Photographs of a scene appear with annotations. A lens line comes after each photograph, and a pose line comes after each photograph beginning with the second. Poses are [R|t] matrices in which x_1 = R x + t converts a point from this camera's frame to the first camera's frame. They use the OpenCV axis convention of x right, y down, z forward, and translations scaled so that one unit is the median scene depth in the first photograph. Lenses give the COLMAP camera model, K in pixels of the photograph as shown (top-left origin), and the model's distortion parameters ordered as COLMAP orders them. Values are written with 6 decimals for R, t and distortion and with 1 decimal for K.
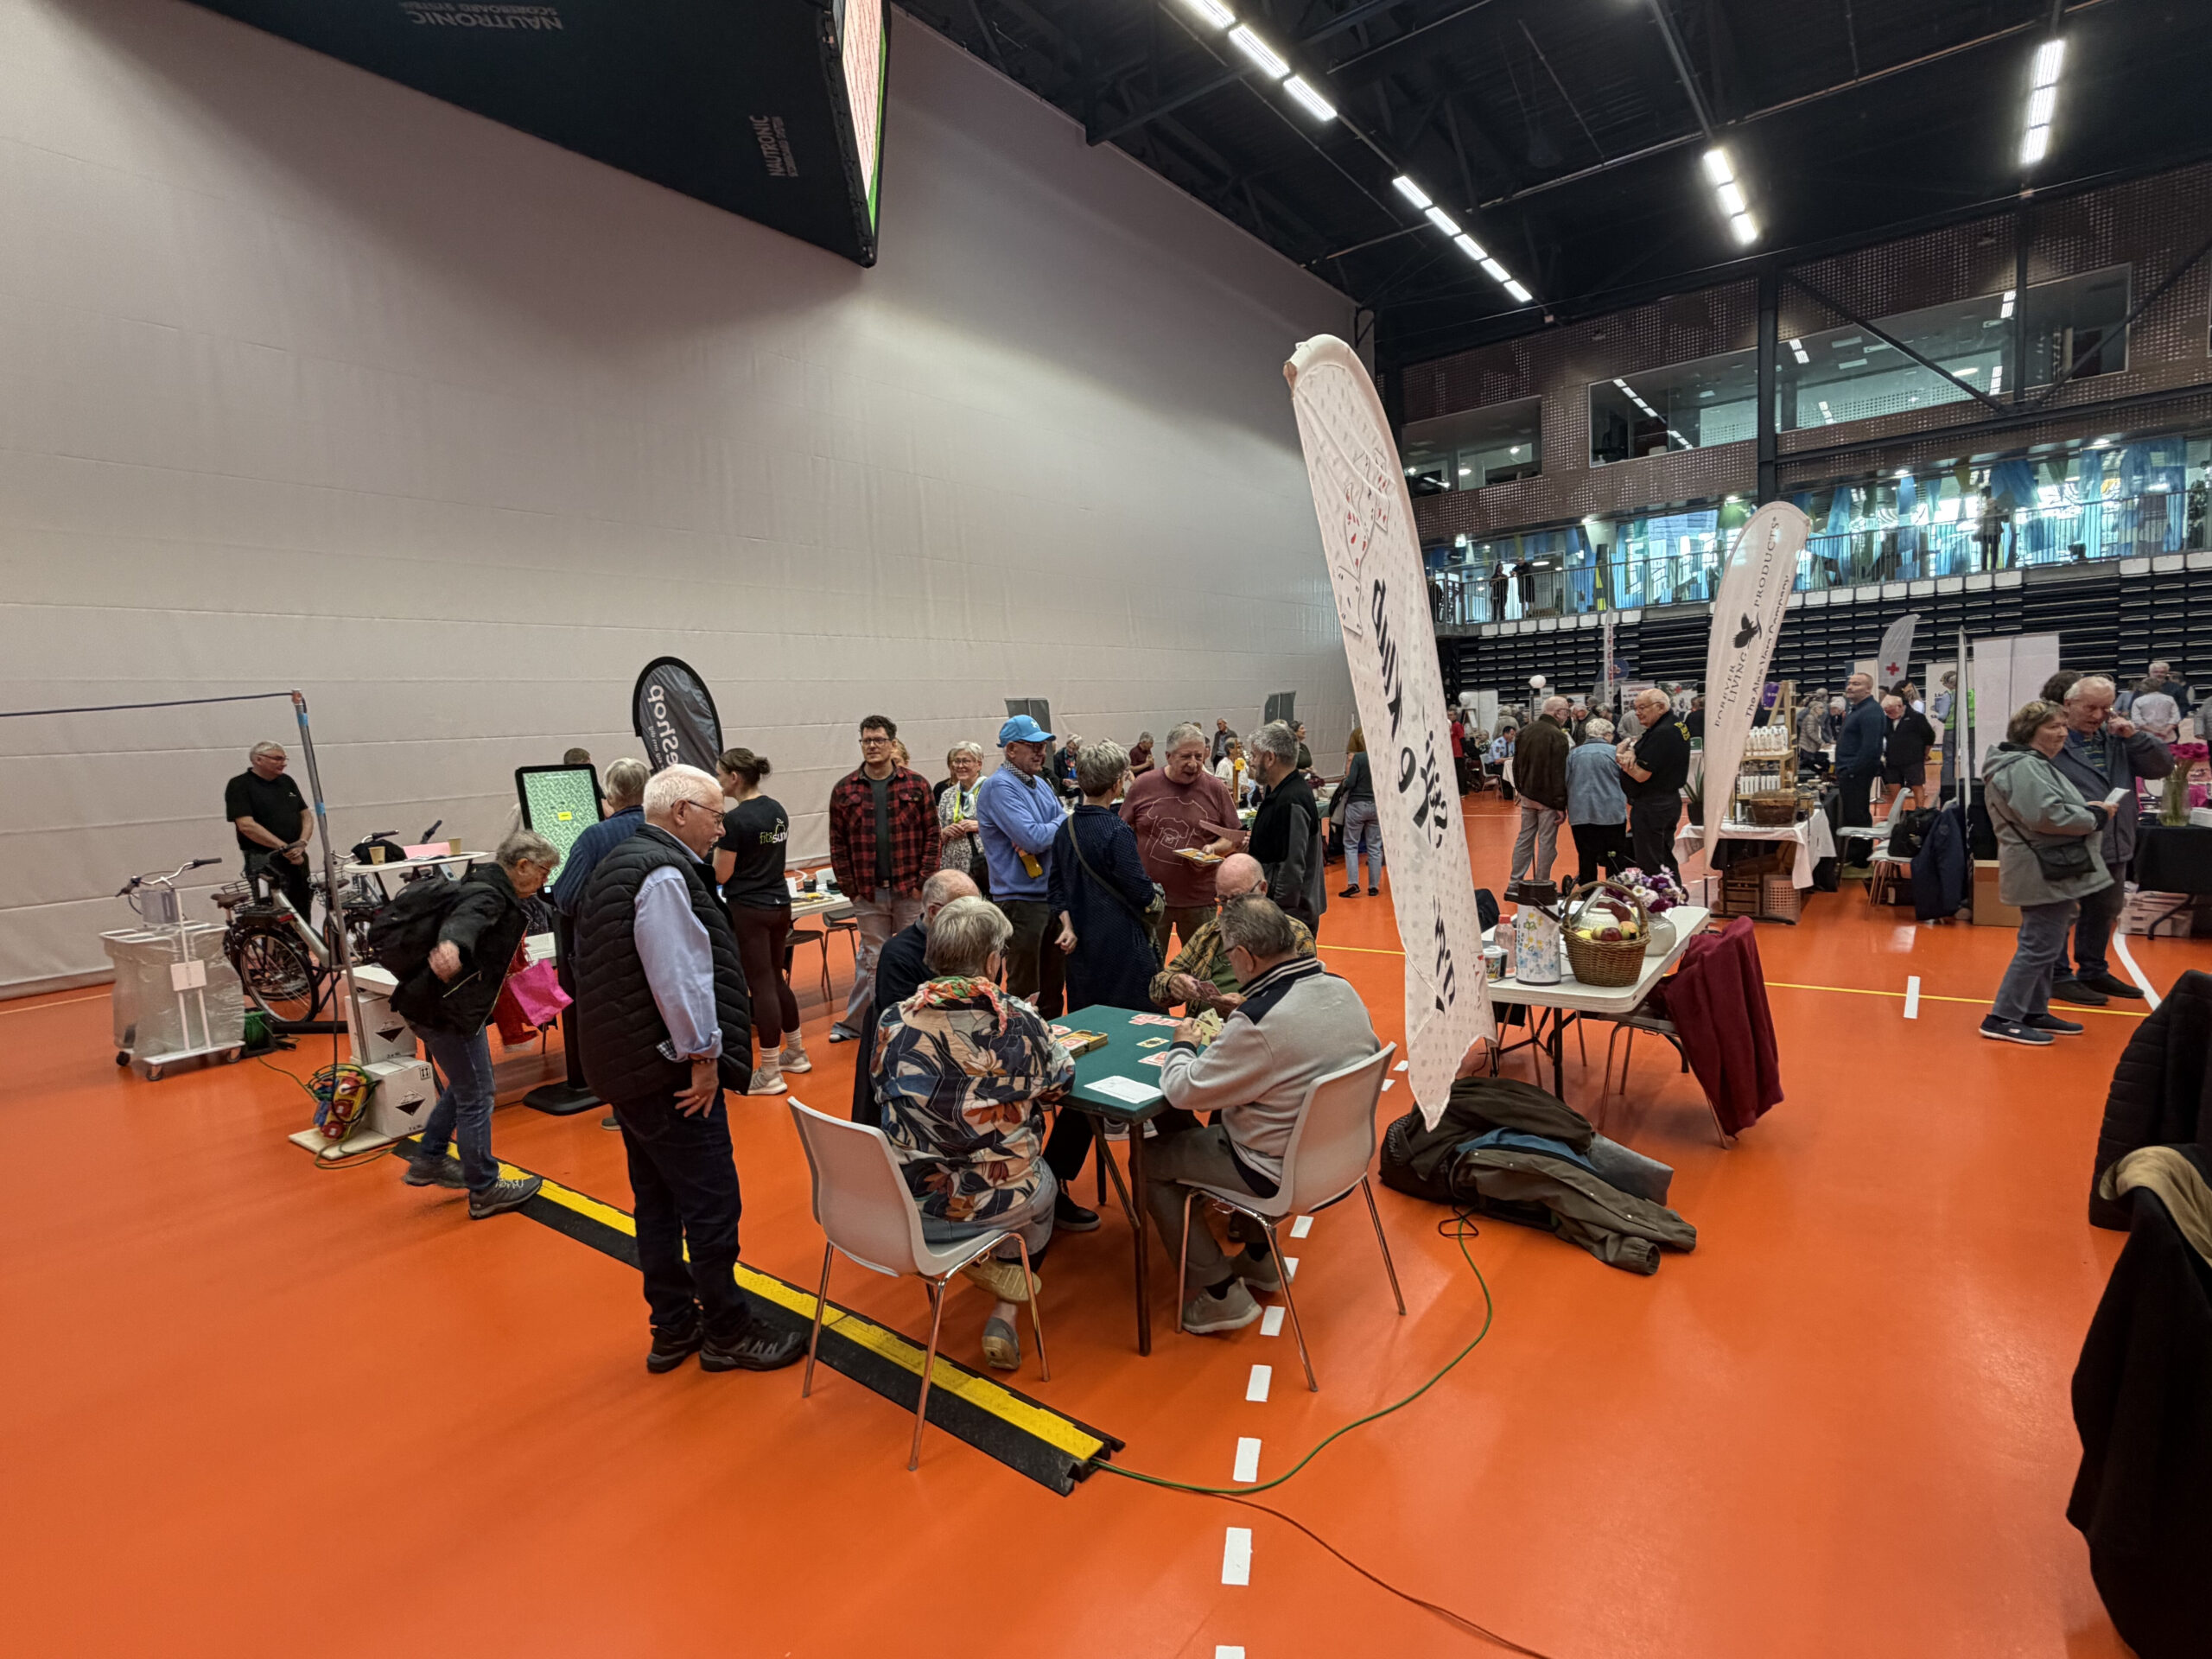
lens RADIAL K [[1078.9, 0, 1083.6], [0, 1078.9, 842.9], [0, 0, 1]] dist [0.002728, 0.000254]
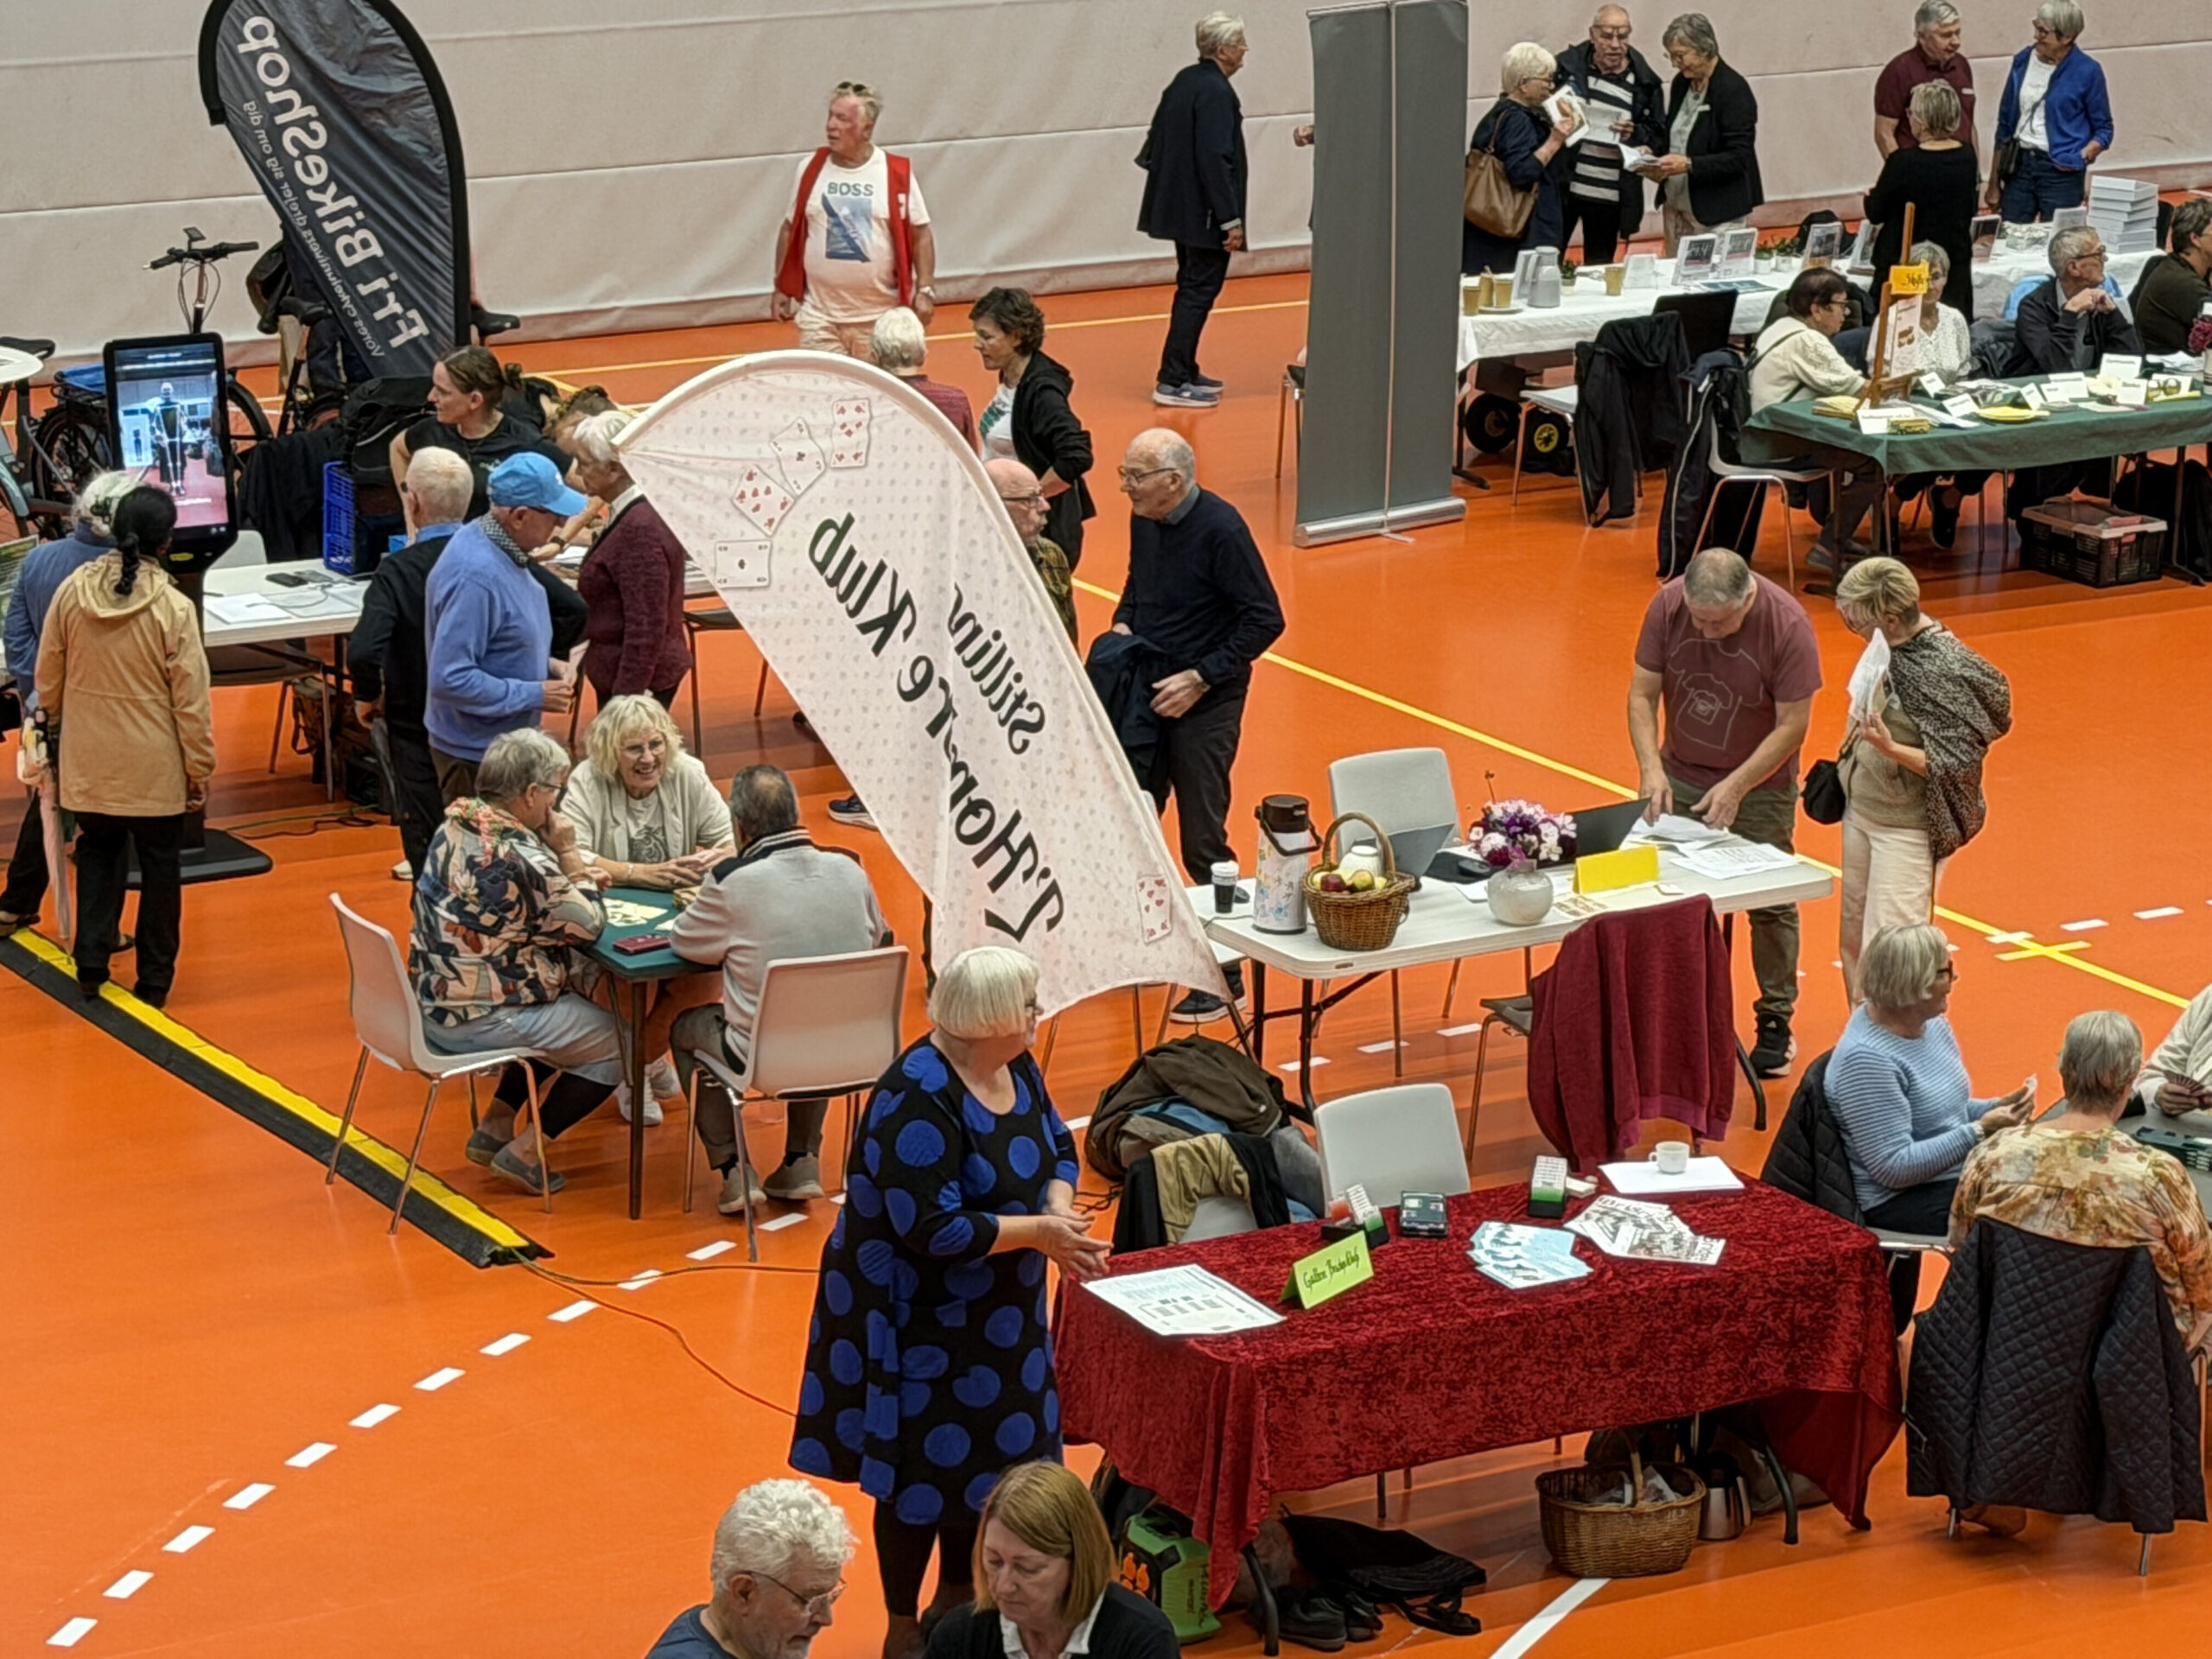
lens RADIAL K [[6517.3, 0, 1117.6], [0, 6517.3, 817.5], [0, 0, 1]] dist [0.167217, 0.000000]
pose [[0.941306, 0.166967, -0.293369, 0.983867], [-0.116125, 0.976229, 0.183006, -0.463173], [0.316951, -0.138197, 0.938319, -1.996549]]
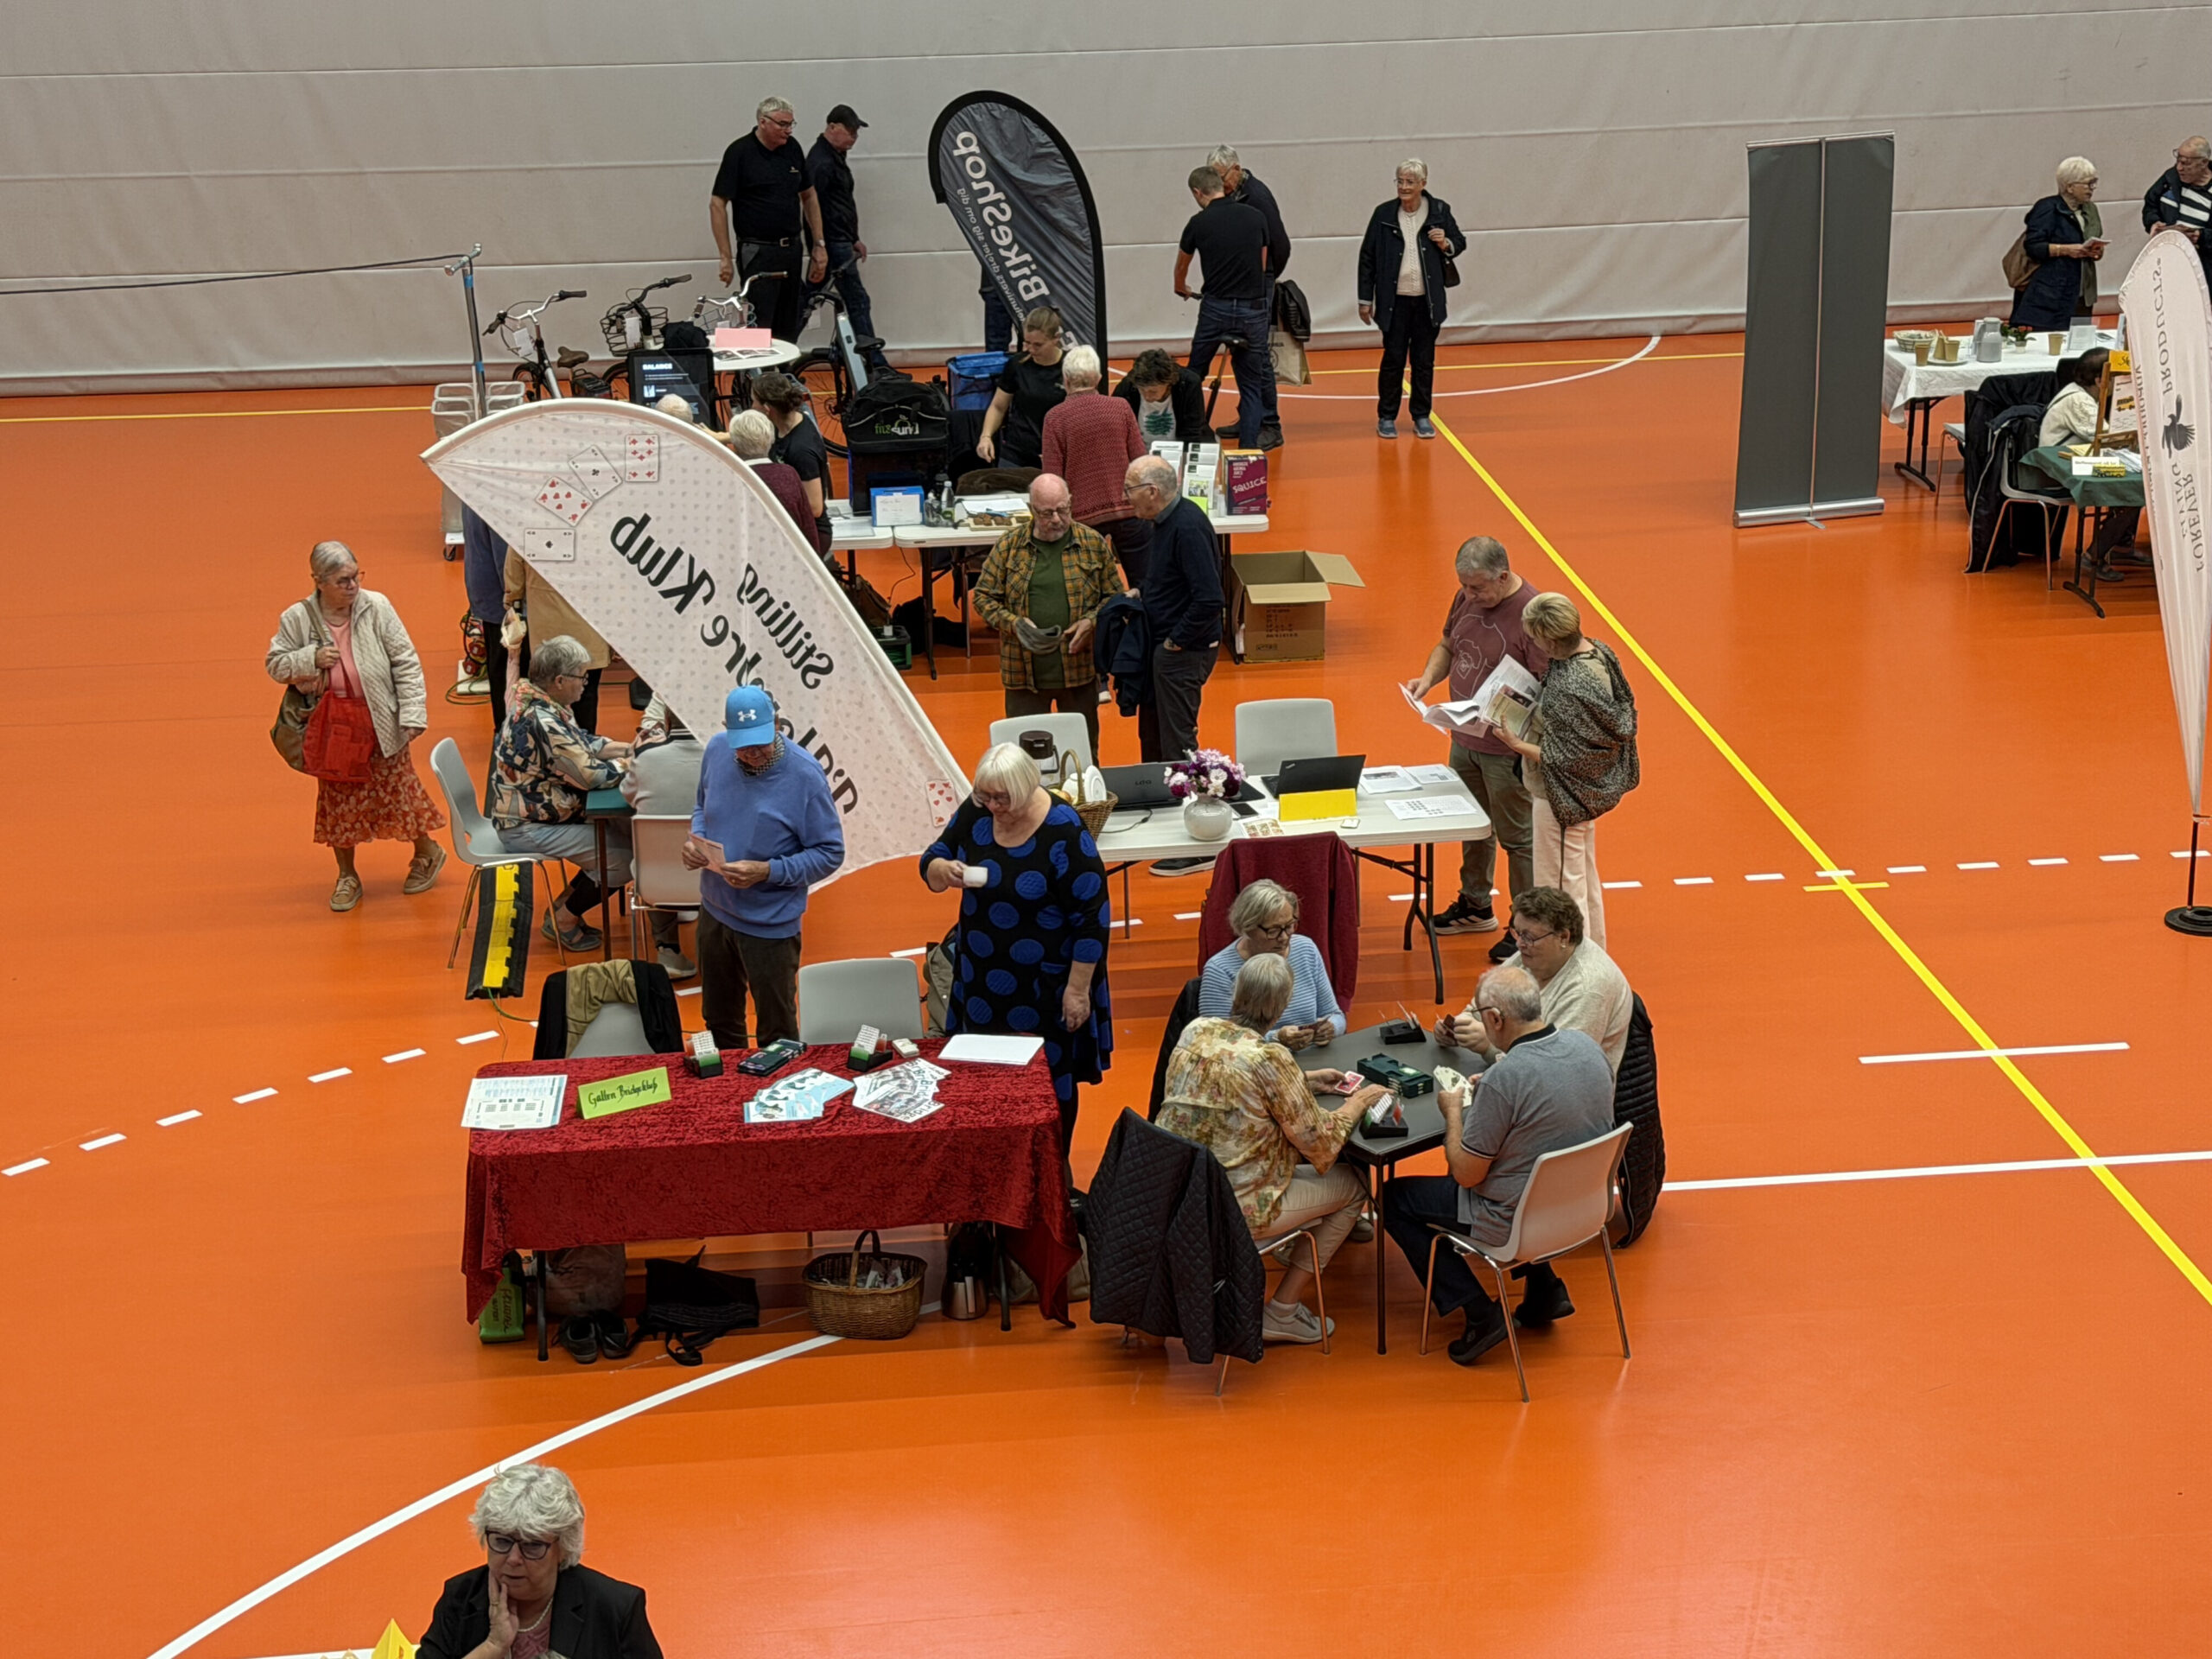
lens RADIAL K [[3933.0, 0, 1173.5], [0, 3933.0, 852.6], [0, 0, 1]] dist [0.170790, 0.000000]
pose [[0.712310, 0.281469, -0.642954, 1.813549], [-0.102307, 0.947919, 0.301633, -0.620255], [0.694369, -0.149077, 0.704008, -0.995892]]
